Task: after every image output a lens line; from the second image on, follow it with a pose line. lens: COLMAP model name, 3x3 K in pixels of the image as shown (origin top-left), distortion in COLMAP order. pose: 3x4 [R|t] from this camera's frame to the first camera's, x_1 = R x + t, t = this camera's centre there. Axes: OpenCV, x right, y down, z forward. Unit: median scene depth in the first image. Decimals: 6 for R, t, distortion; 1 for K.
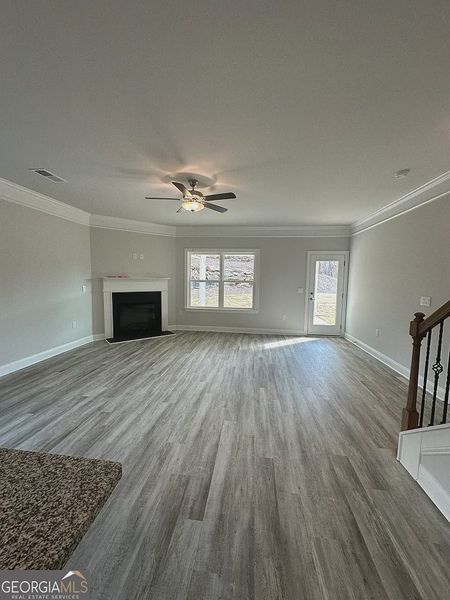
lens RADIAL K [[237.0, 0, 225.0], [0, 237.0, 300.0], [0, 0, 1]] dist [0.001528, 0.000178]
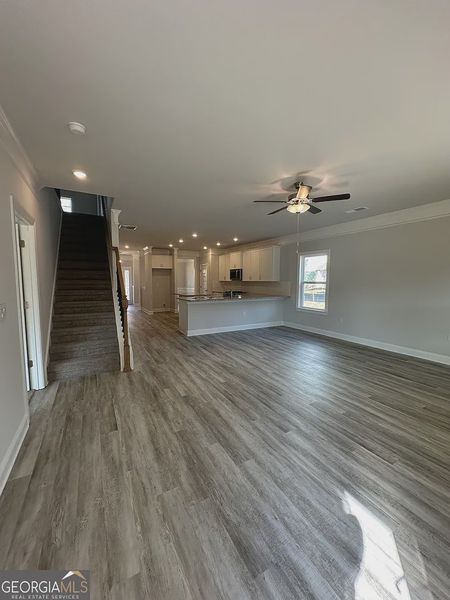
lens RADIAL K [[237.0, 0, 225.0], [0, 237.0, 300.0], [0, 0, 1]] dist [0.001528, 0.000178]
pose [[-0.806135, 0.030074, -0.590967, 0.749777], [-0.067450, 0.987528, 0.142262, -0.138553], [0.587875, 0.154543, -0.794052, 1.741224]]
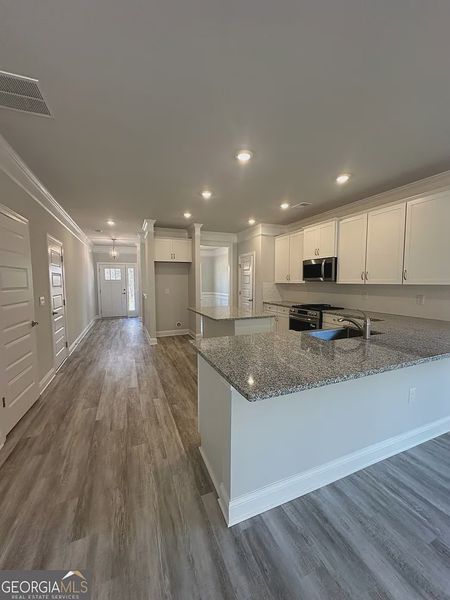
lens RADIAL K [[237.0, 0, 225.0], [0, 237.0, 300.0], [0, 0, 1]] dist [0.001528, 0.000178]
pose [[-0.867315, 0.025409, -0.497111, 0.103739], [-0.053896, 0.988031, 0.144533, -0.041066], [0.494833, 0.152148, -0.855565, 0.427871]]
